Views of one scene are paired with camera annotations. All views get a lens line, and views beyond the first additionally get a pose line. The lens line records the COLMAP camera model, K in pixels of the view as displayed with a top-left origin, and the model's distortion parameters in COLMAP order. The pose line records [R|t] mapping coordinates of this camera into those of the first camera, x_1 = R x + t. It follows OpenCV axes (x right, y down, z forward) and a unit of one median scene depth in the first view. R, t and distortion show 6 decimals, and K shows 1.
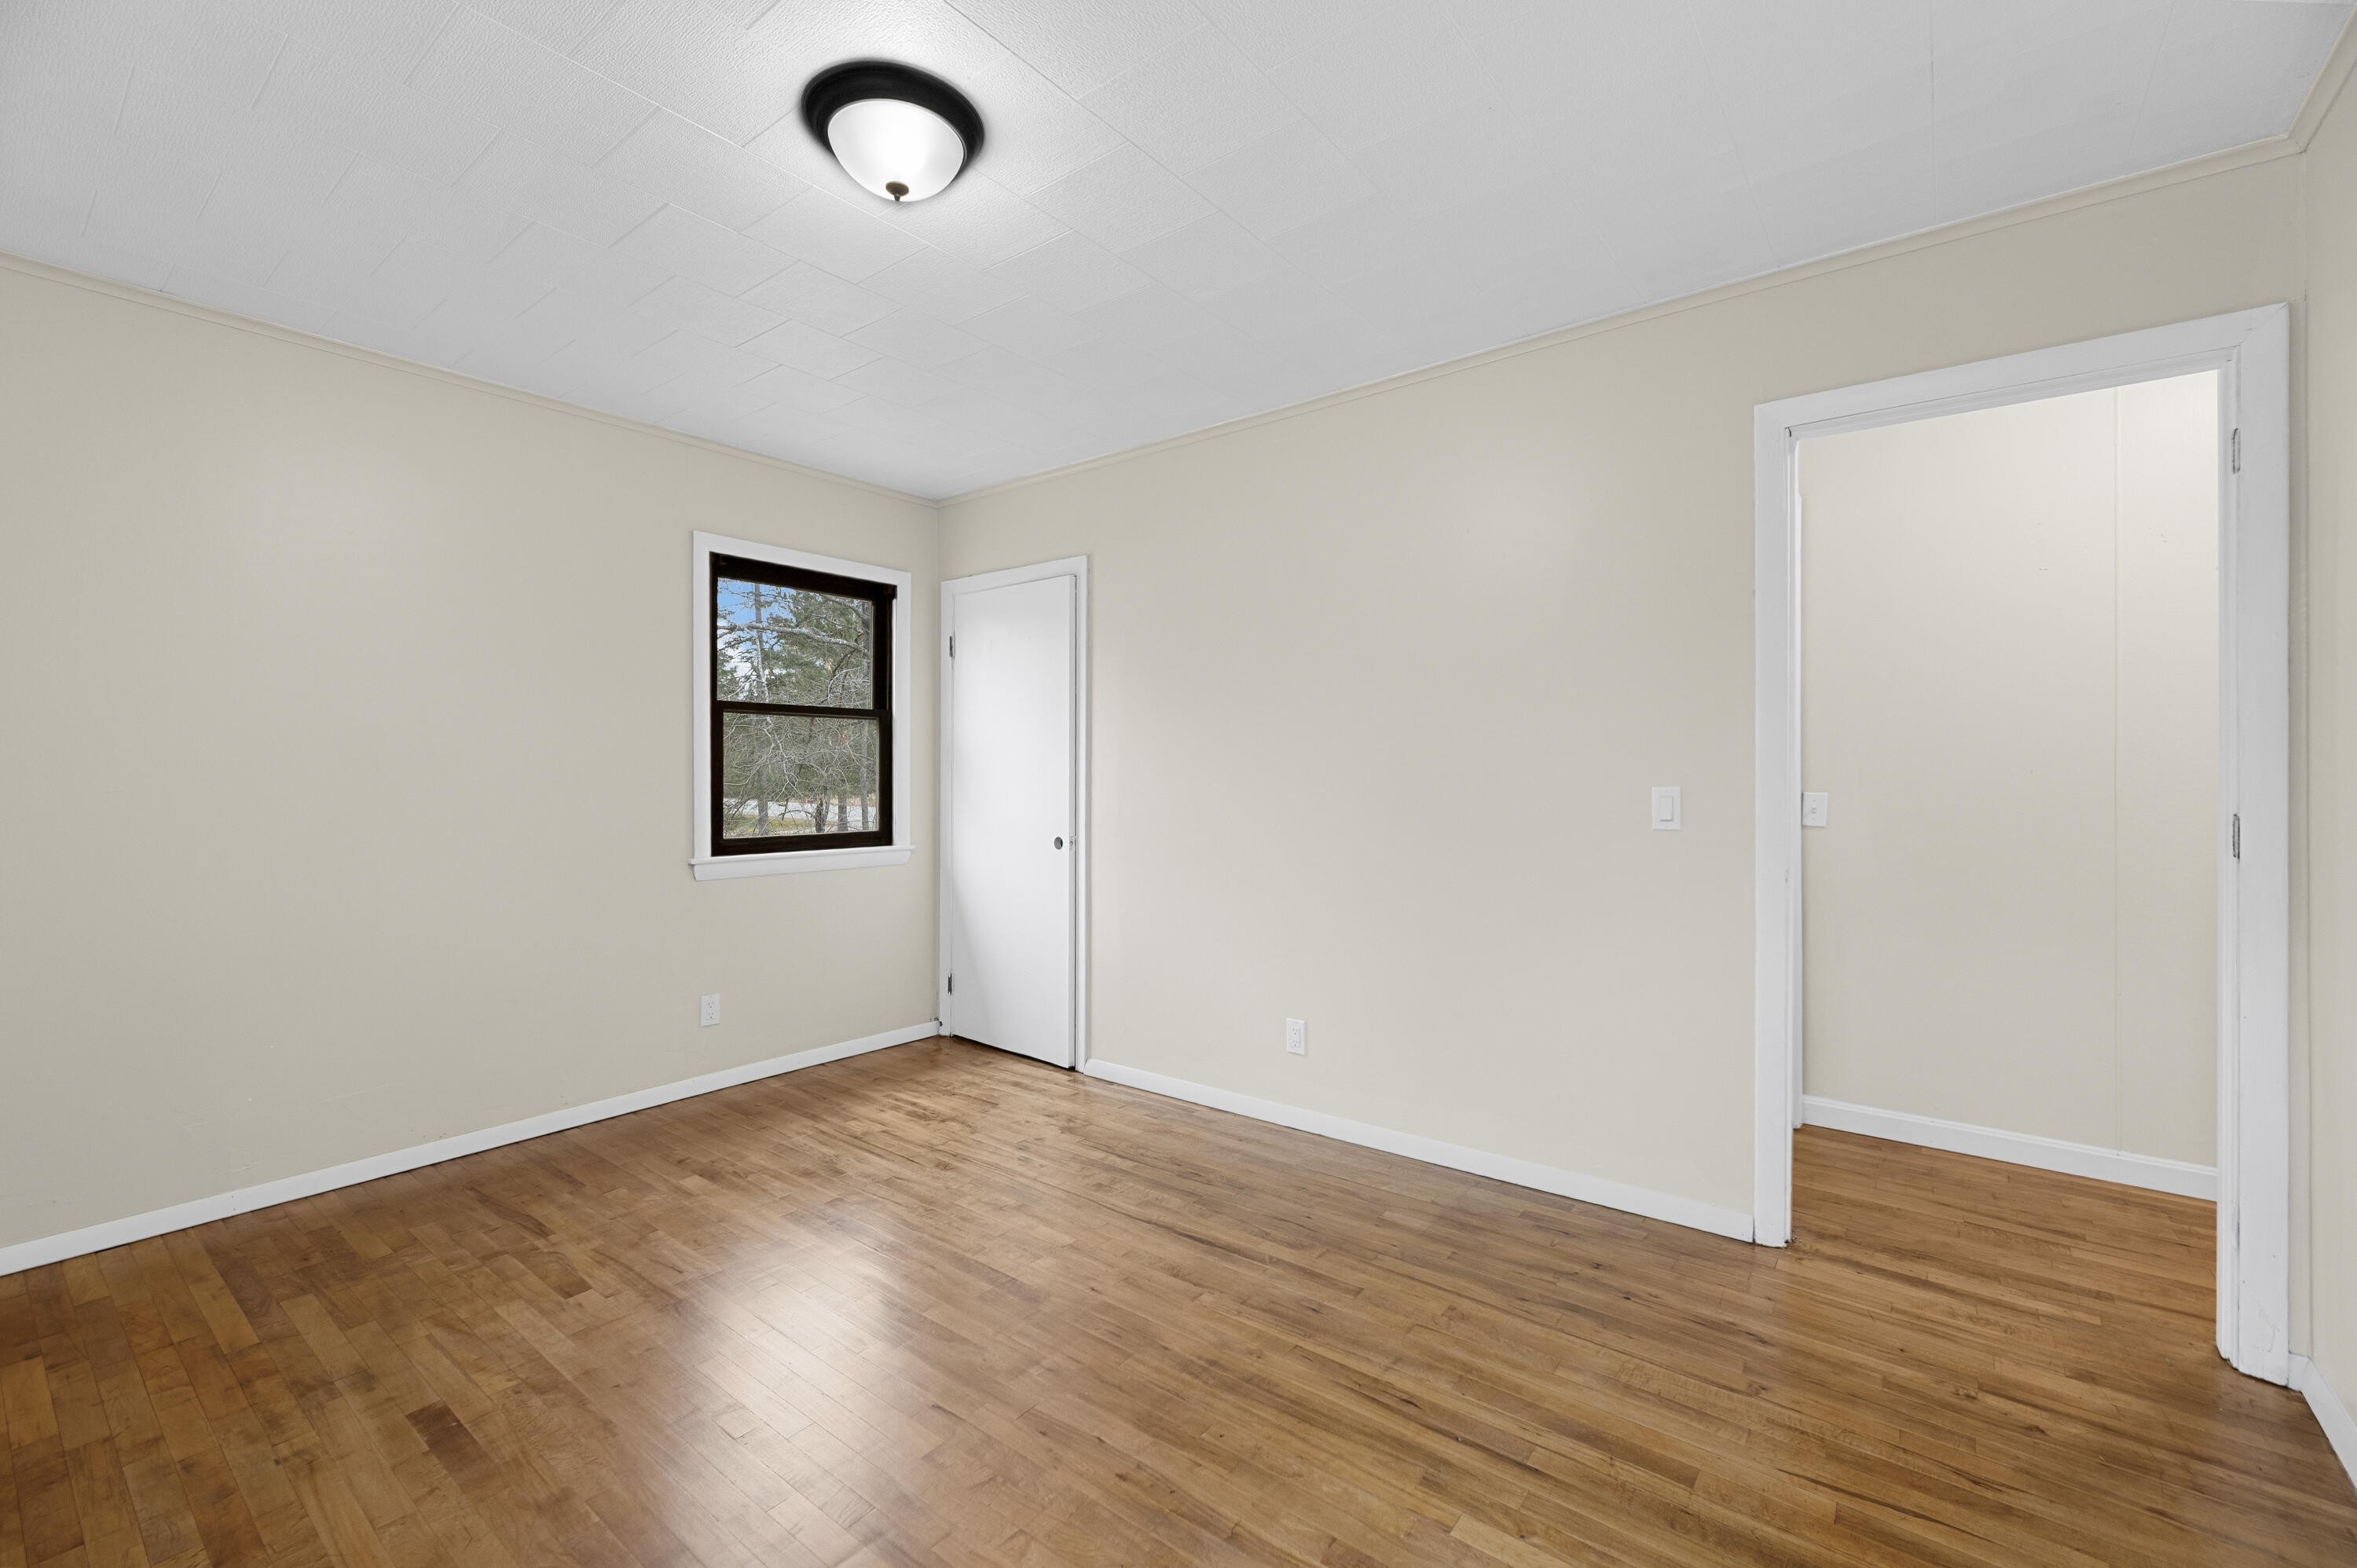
lens RADIAL K [[968.8, 0, 1210.4], [0, 968.8, 778.7], [0, 0, 1]] dist [0.008221, -0.000154]
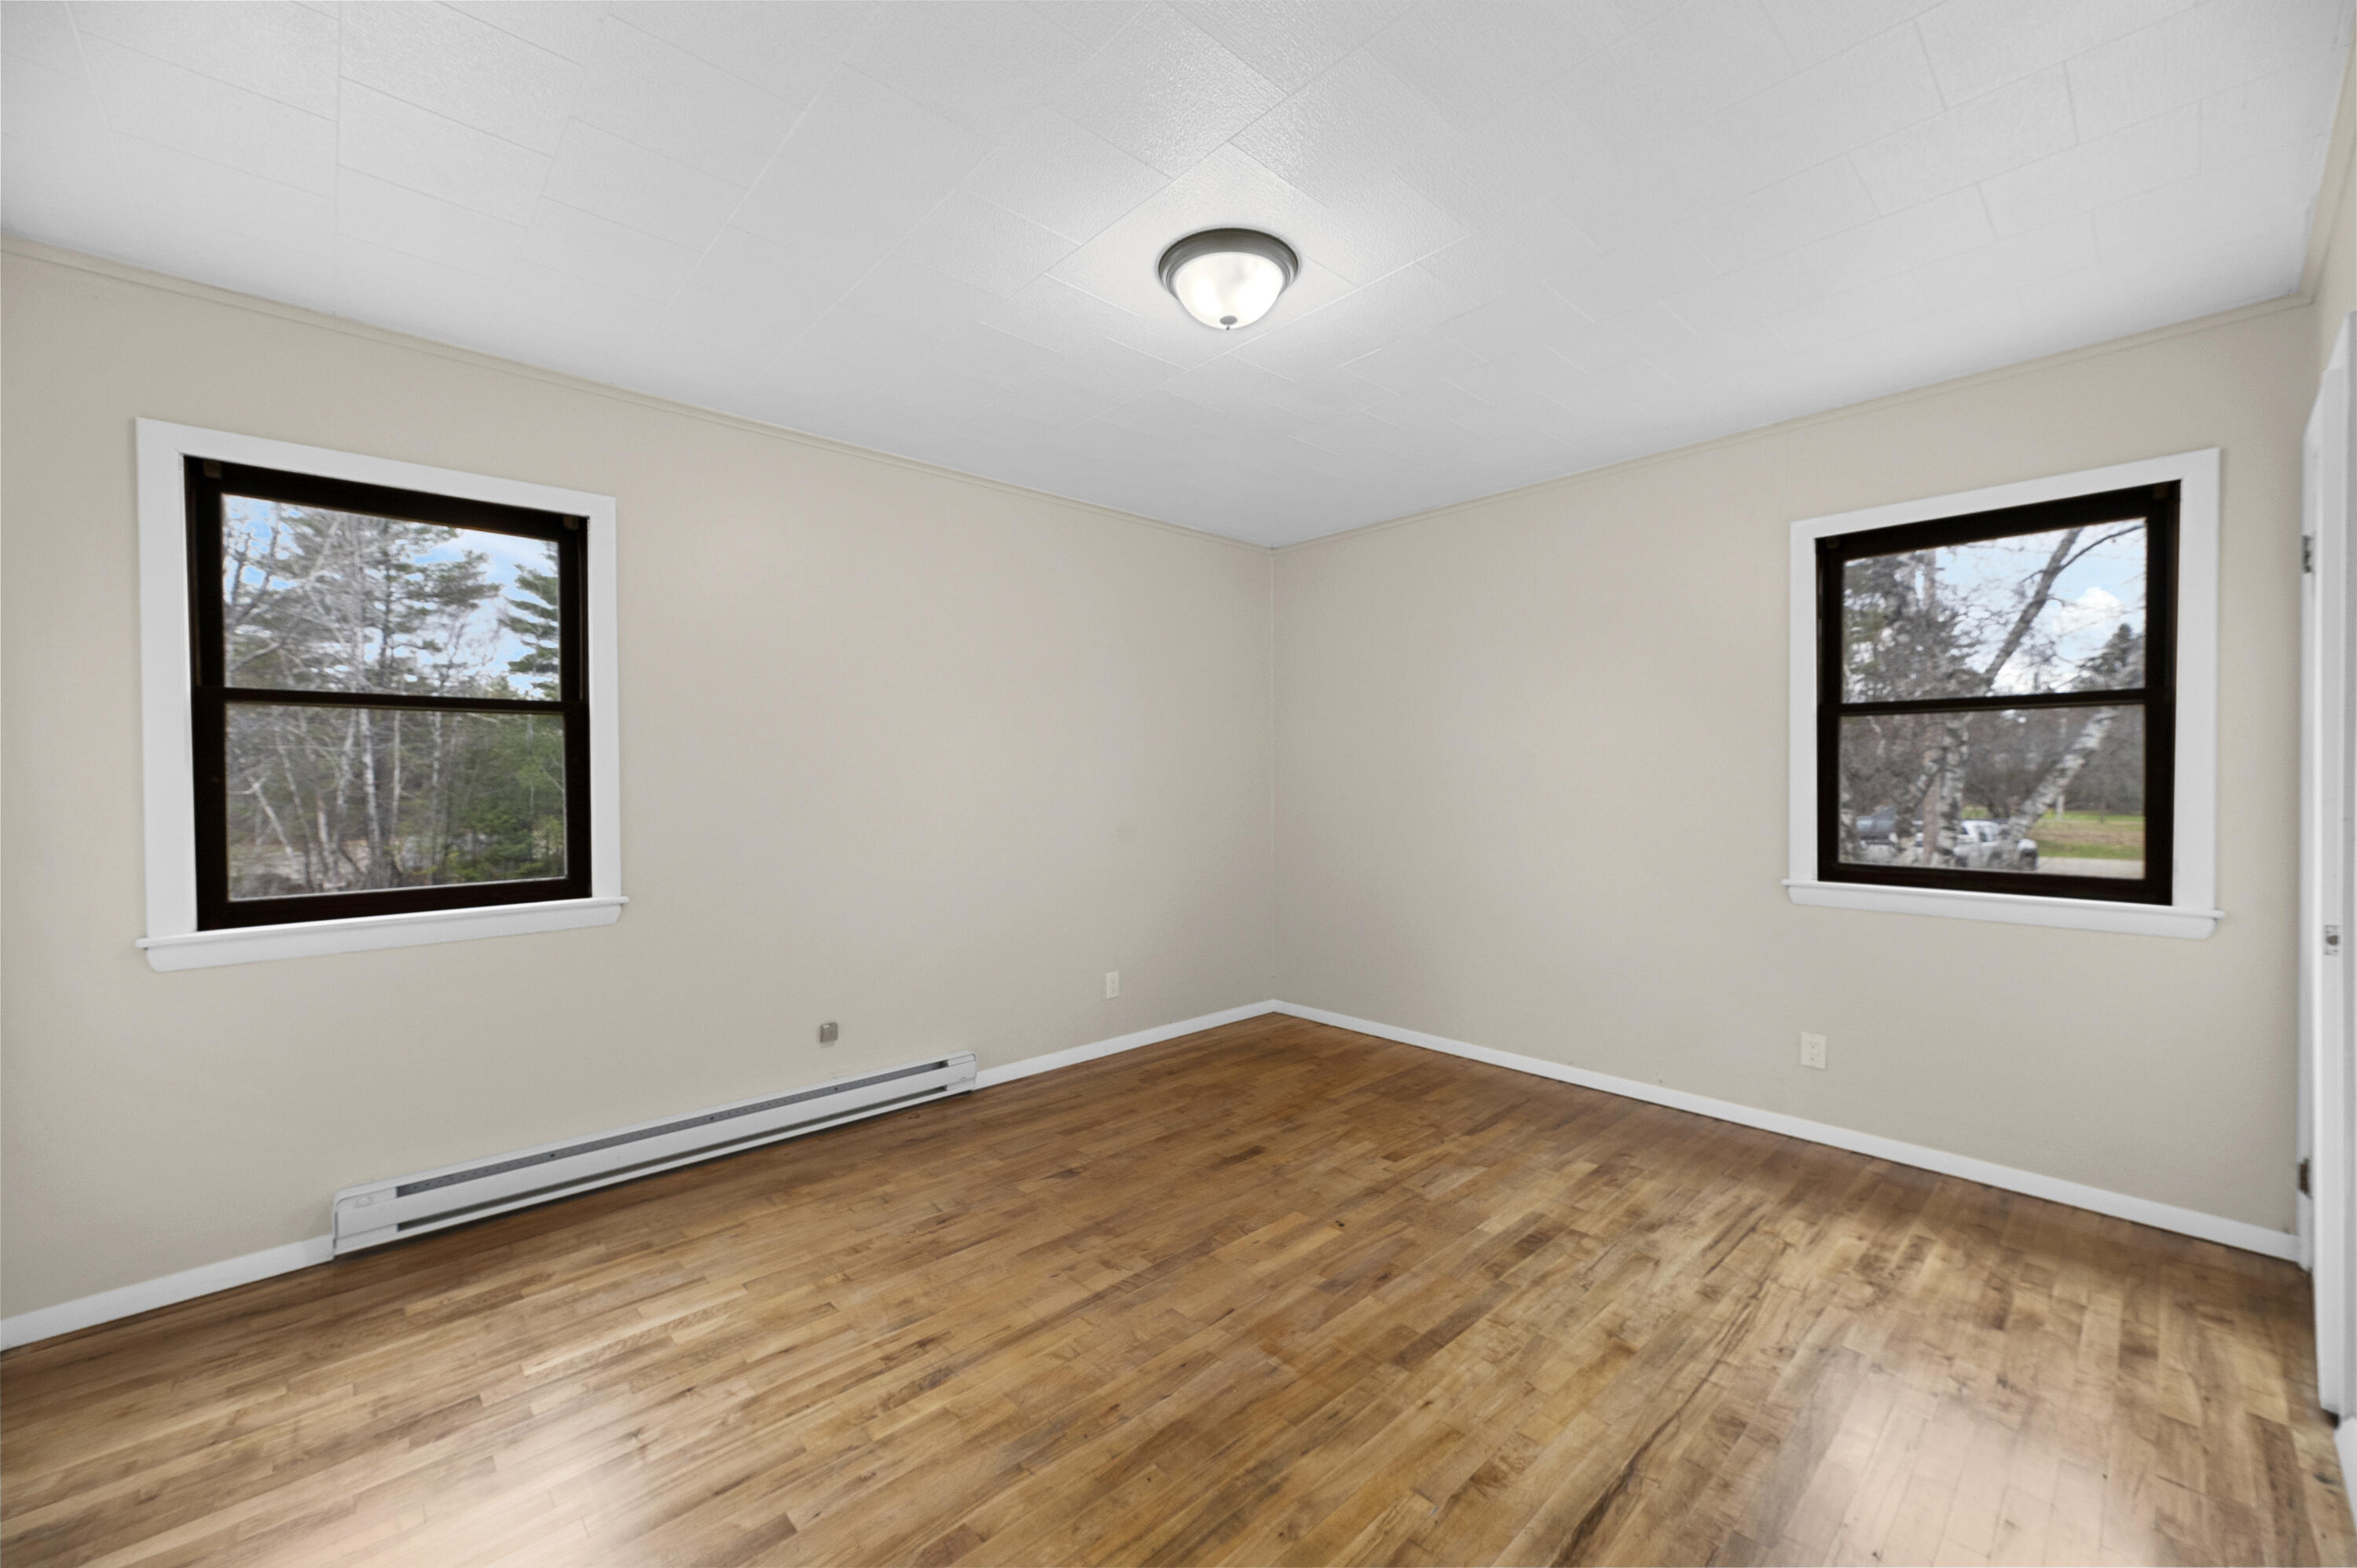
lens RADIAL K [[949.7, 0, 1185.6], [0, 949.7, 790.4], [0, 0, 1]] dist [-0.001551, -0.000063]
pose [[-0.185084, 0.008274, -0.982688, 0.545824], [-0.005274, 0.999942, 0.009413, -0.008906], [0.982709, 0.006925, -0.185029, 0.713583]]
